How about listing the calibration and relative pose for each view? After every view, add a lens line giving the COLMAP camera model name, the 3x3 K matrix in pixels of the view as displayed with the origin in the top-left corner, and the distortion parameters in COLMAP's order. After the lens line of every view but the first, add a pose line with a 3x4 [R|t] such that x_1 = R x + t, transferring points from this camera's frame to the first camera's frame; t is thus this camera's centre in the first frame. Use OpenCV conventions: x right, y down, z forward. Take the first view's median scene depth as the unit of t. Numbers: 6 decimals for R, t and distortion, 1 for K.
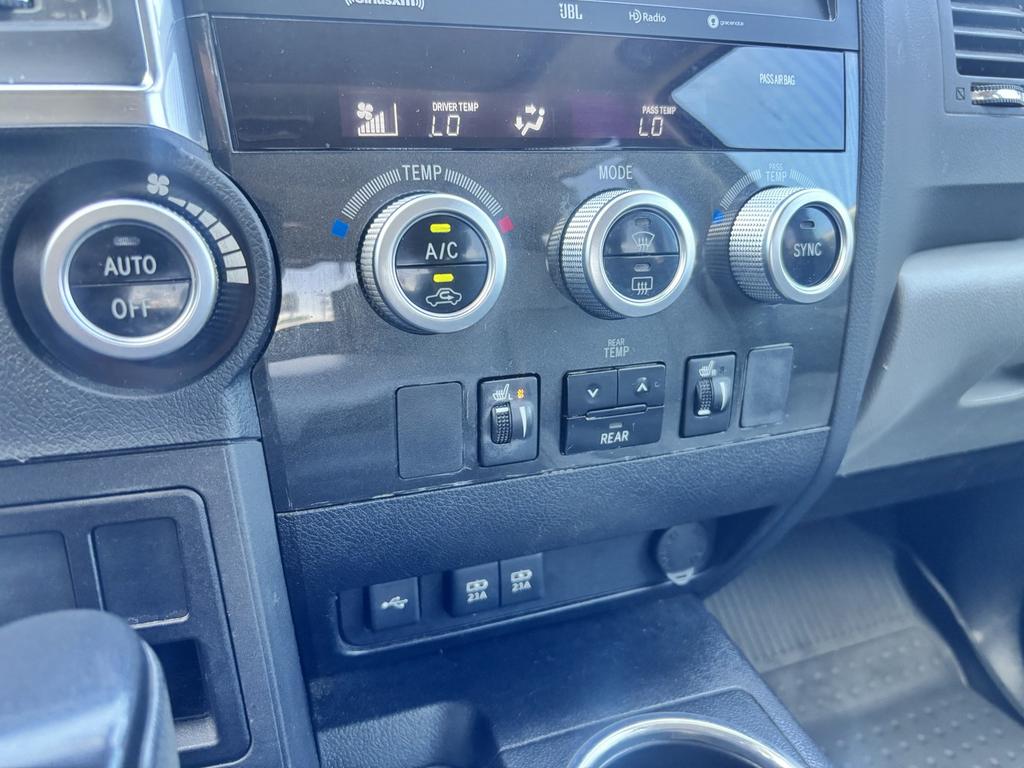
lens RADIAL K [[790.0, 0, 512.0], [0, 790.0, 384.0], [0, 0, 1]] dist [-0.001942, -0.042489]
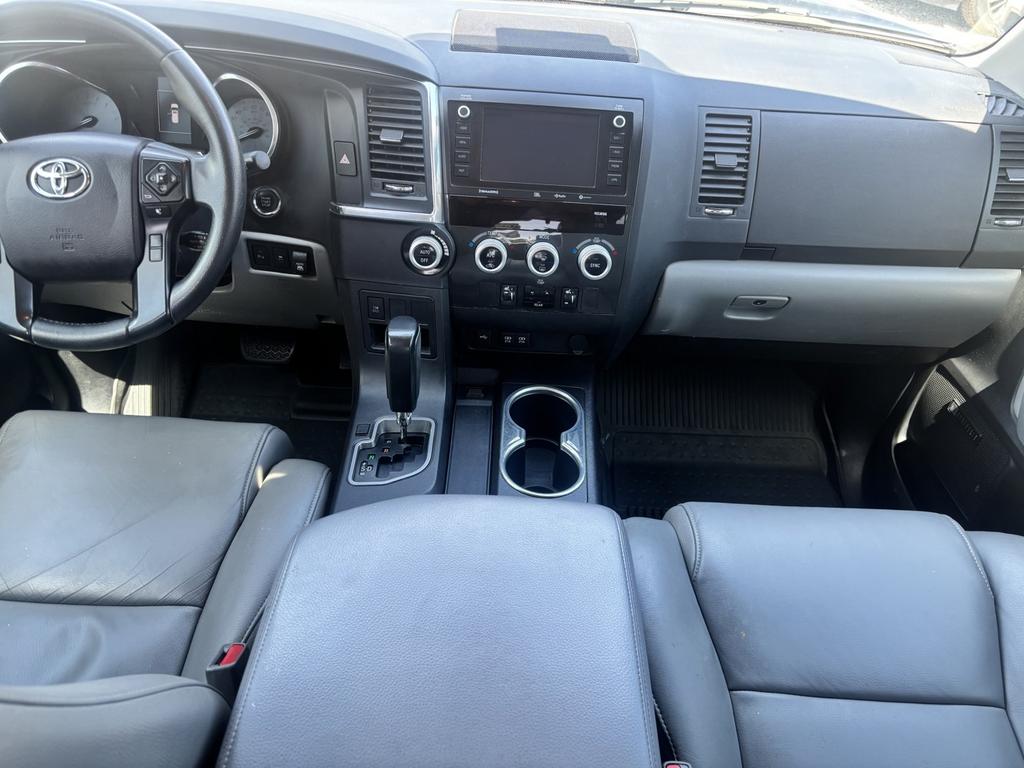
lens RADIAL K [[771.0, 0, 535.6], [0, 771.0, 386.9], [0, 0, 1]] dist [0.072259, -0.114698]
pose [[0.933041, 0.236230, -0.271347, 1.360485], [-0.160884, 0.948579, 0.272607, -0.631637], [0.321792, -0.210698, 0.923069, -2.780443]]
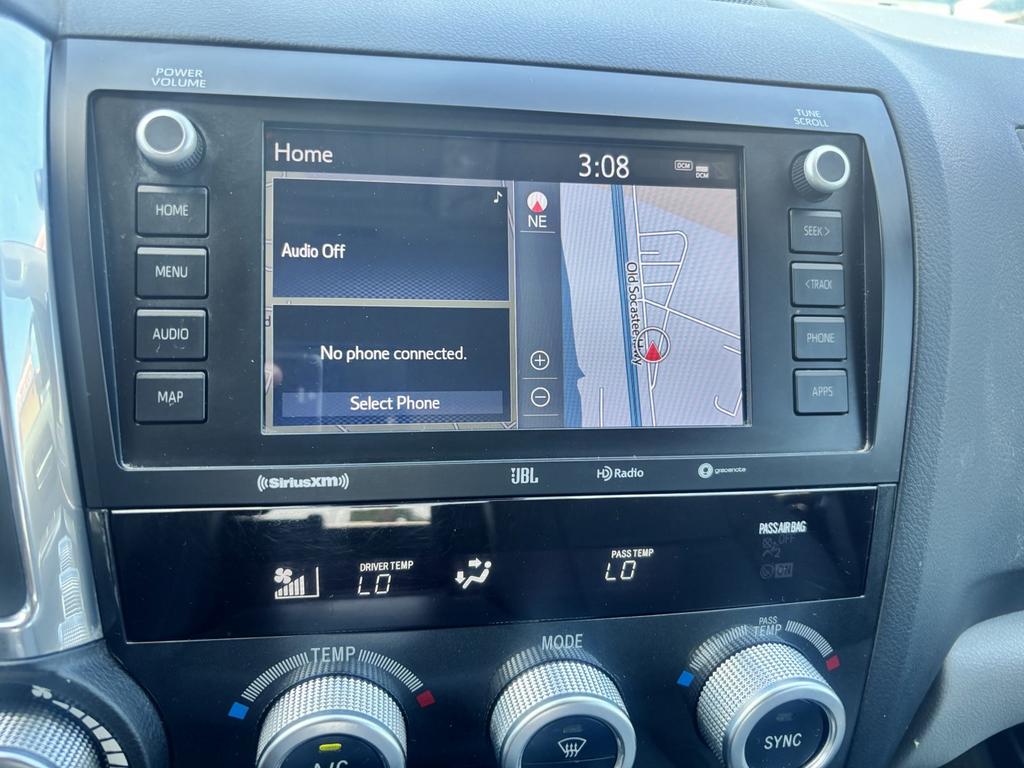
lens RADIAL K [[771.0, 0, 535.6], [0, 771.0, 386.9], [0, 0, 1]] dist [0.072259, -0.114698]
pose [[0.978837, 0.129581, -0.158389, 0.218201], [-0.114200, 0.988139, 0.102663, -0.684275], [0.169814, -0.082402, 0.982025, 0.166093]]
